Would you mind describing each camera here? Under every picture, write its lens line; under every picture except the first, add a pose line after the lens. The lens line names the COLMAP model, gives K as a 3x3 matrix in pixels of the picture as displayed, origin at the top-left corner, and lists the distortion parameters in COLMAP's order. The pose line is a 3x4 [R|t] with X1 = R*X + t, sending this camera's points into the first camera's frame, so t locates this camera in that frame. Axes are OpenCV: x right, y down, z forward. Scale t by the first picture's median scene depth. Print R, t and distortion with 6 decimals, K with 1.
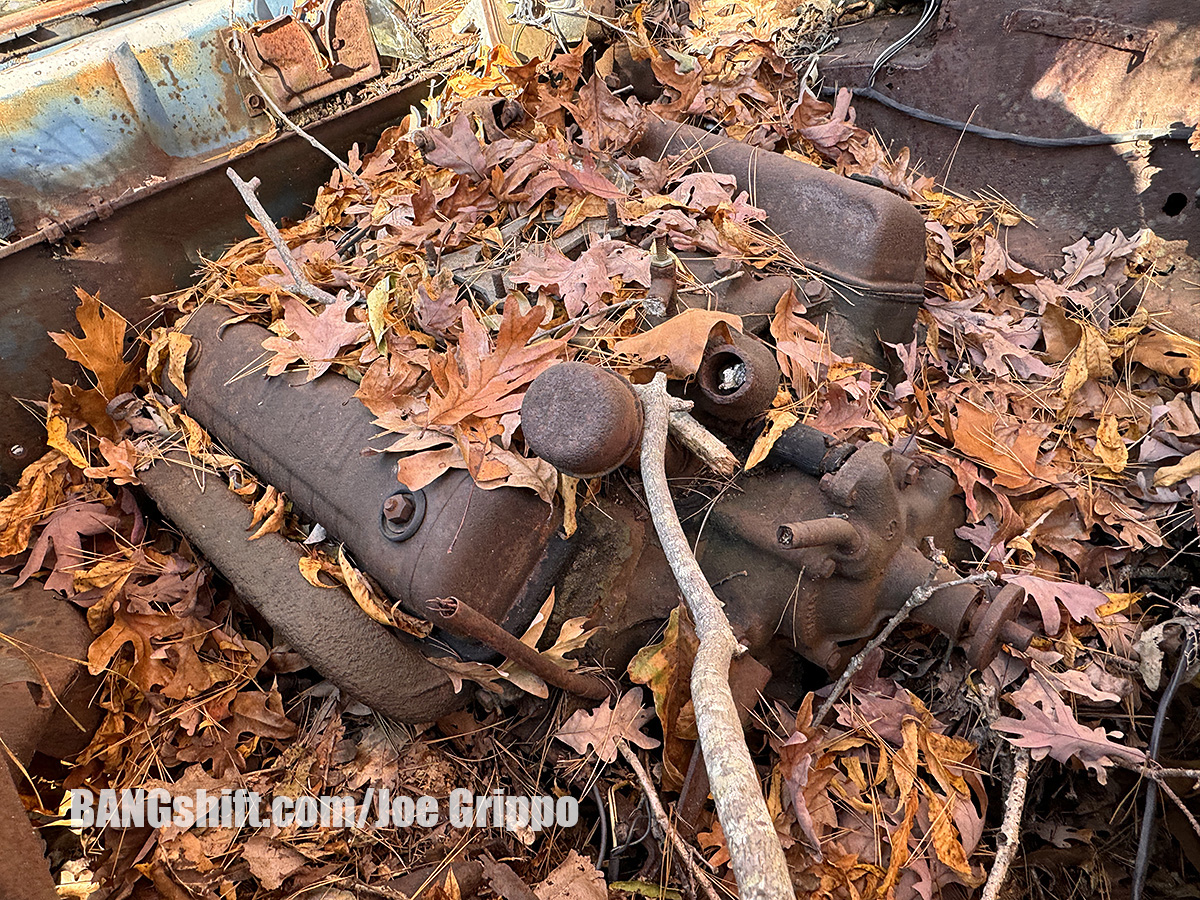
lens RADIAL K [[842.7, 0, 597.7], [0, 842.7, 452.4], [0, 0, 1]] dist [-0.001166, 0.002359]
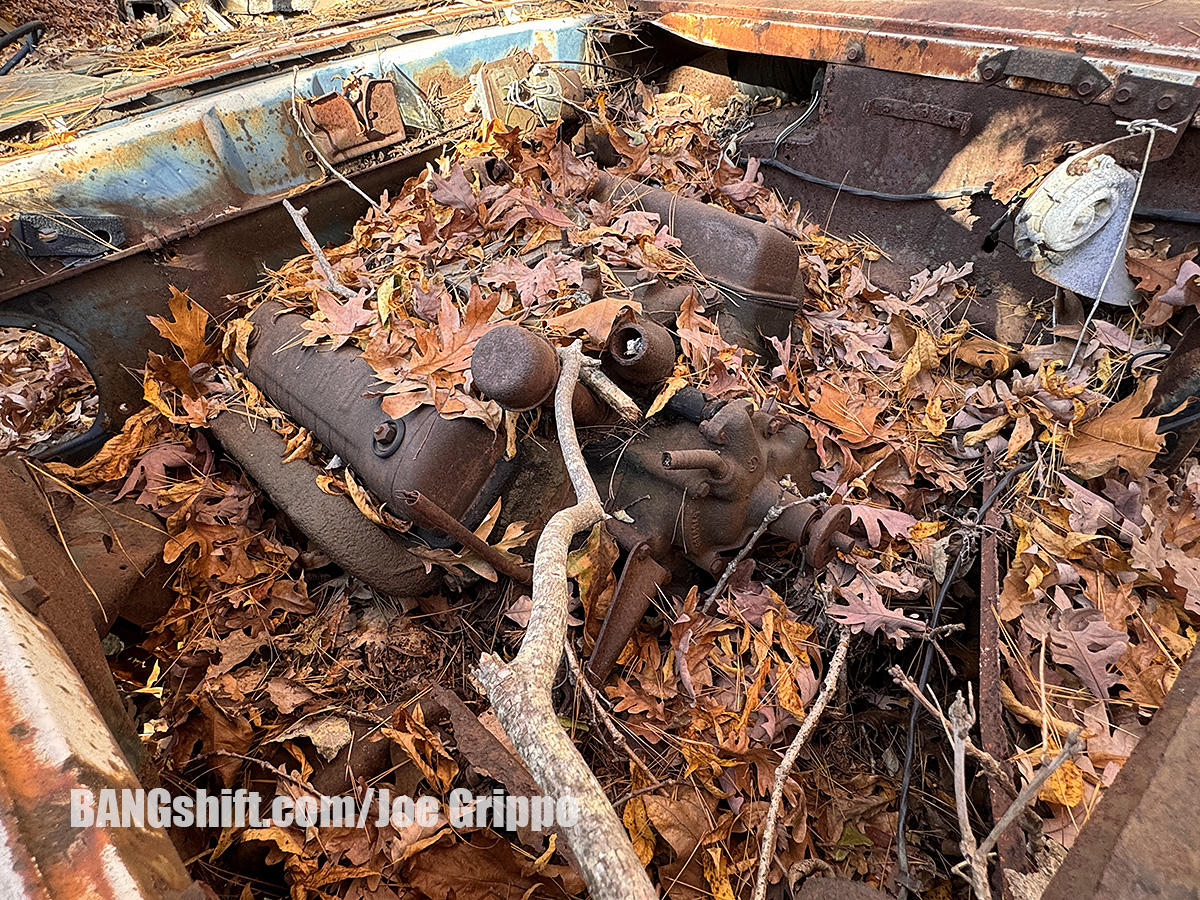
lens RADIAL K [[661.1, 0, 603.1], [0, 661.1, 446.9], [0, 0, 1]] dist [0.000103, 0.000233]
pose [[0.999781, 0.020327, -0.004923, 0.096470], [-0.020445, 0.999470, -0.025329, 0.083697], [0.004406, 0.025424, 0.999667, -0.059158]]
